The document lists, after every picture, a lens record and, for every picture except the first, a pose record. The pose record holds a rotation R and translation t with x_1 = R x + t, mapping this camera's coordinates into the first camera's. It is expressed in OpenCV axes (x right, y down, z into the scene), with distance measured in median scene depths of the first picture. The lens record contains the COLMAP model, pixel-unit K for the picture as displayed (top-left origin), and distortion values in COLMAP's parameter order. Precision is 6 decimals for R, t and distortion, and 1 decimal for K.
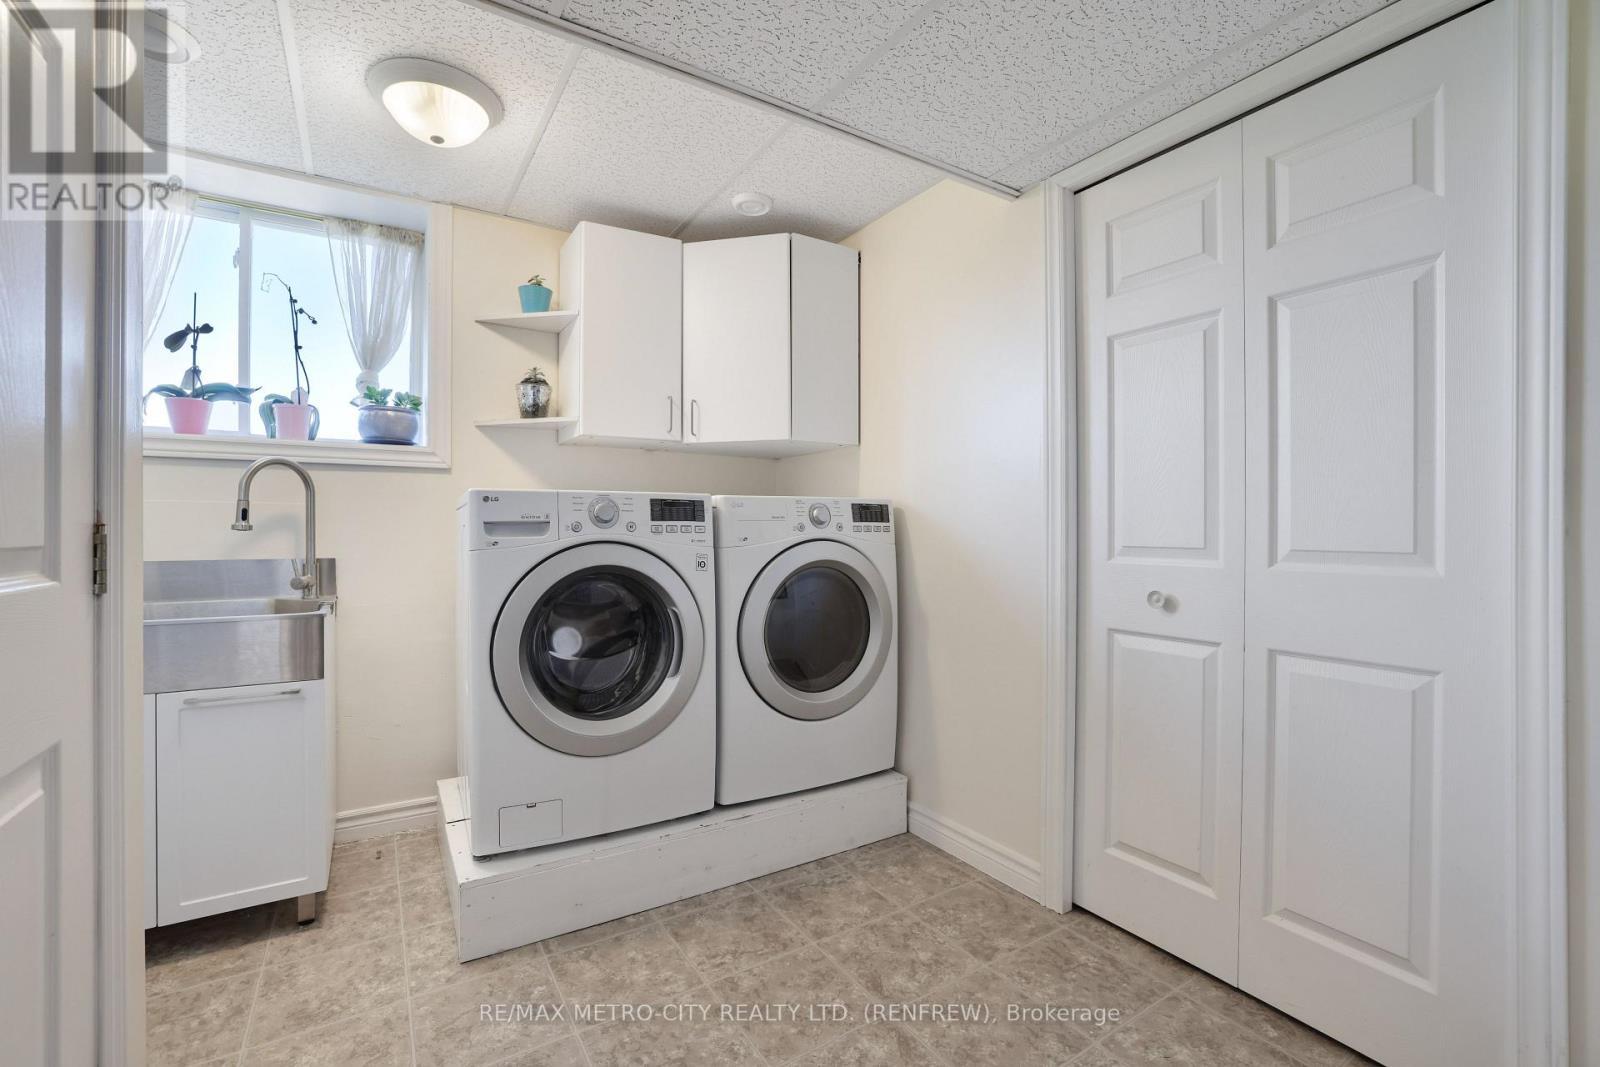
lens RADIAL K [[696.8, 0, 796.8], [0, 696.8, 528.0], [0, 0, 1]] dist [-0.044600, 0.014309]
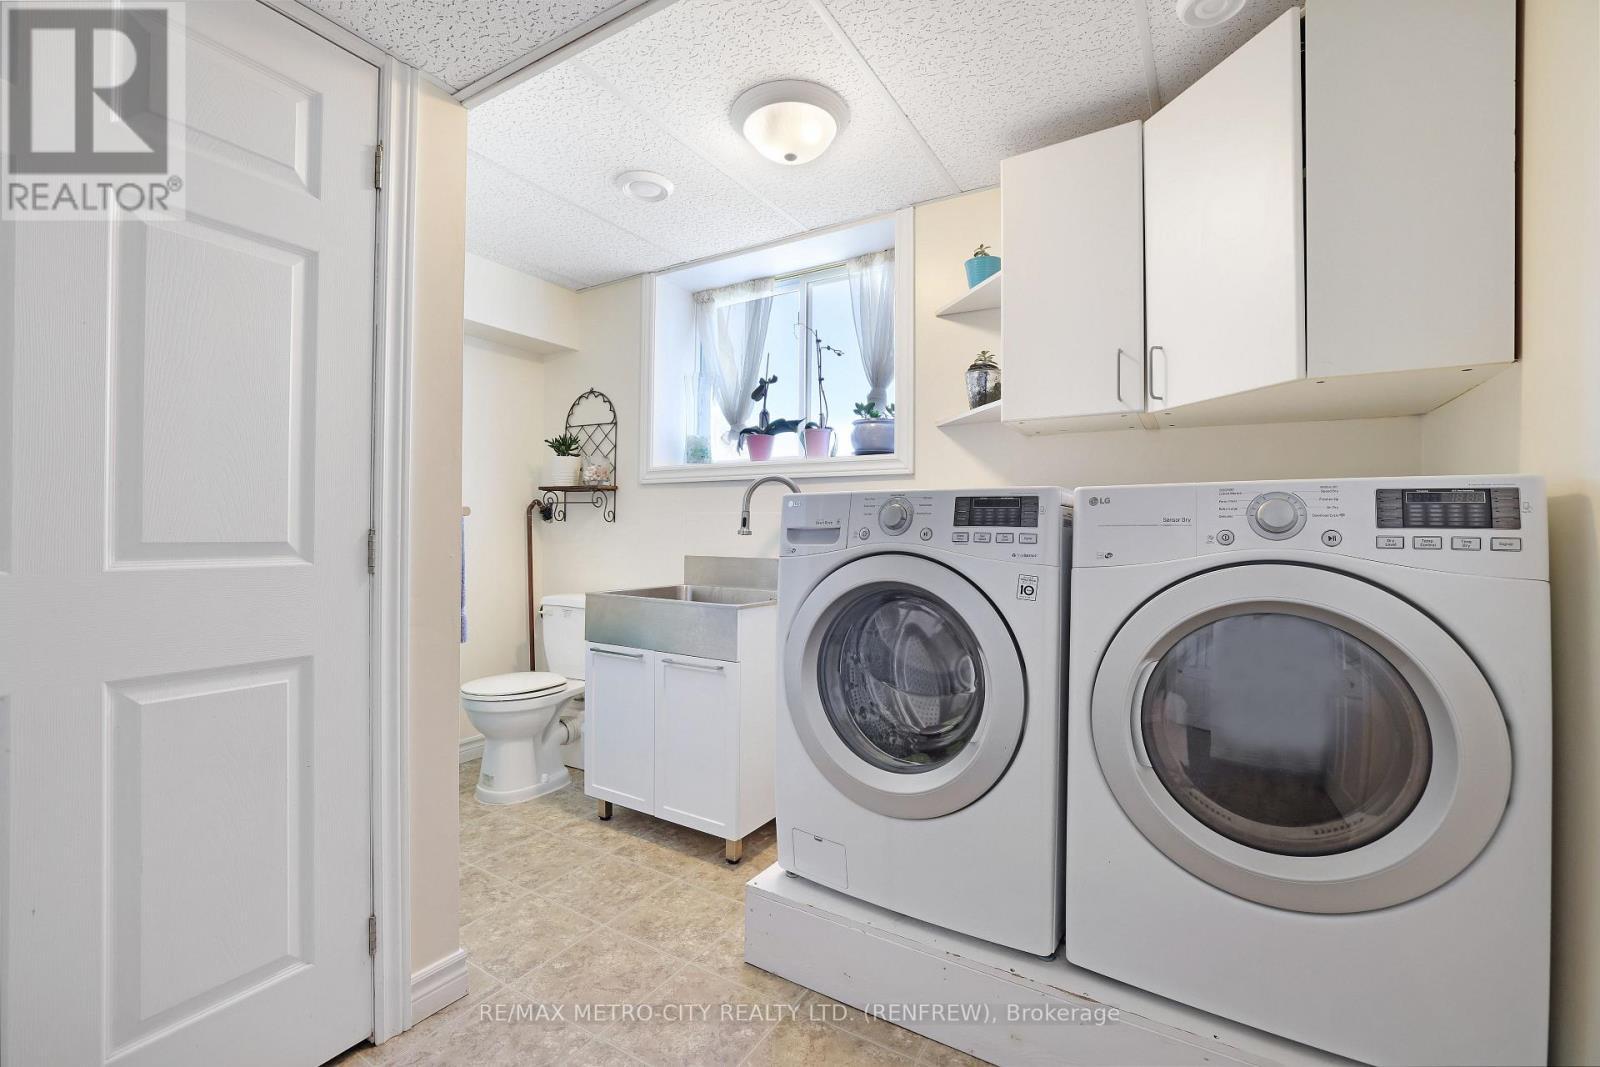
lens RADIAL K [[692.0, 0, 771.6], [0, 692.0, 532.2], [0, 0, 1]] dist [-0.044684, 0.012465]
pose [[0.426321, 0.004264, -0.904562, 0.356679], [-0.008174, 0.999966, 0.000861, -0.003120], [0.904535, 0.007027, 0.426341, 0.482236]]
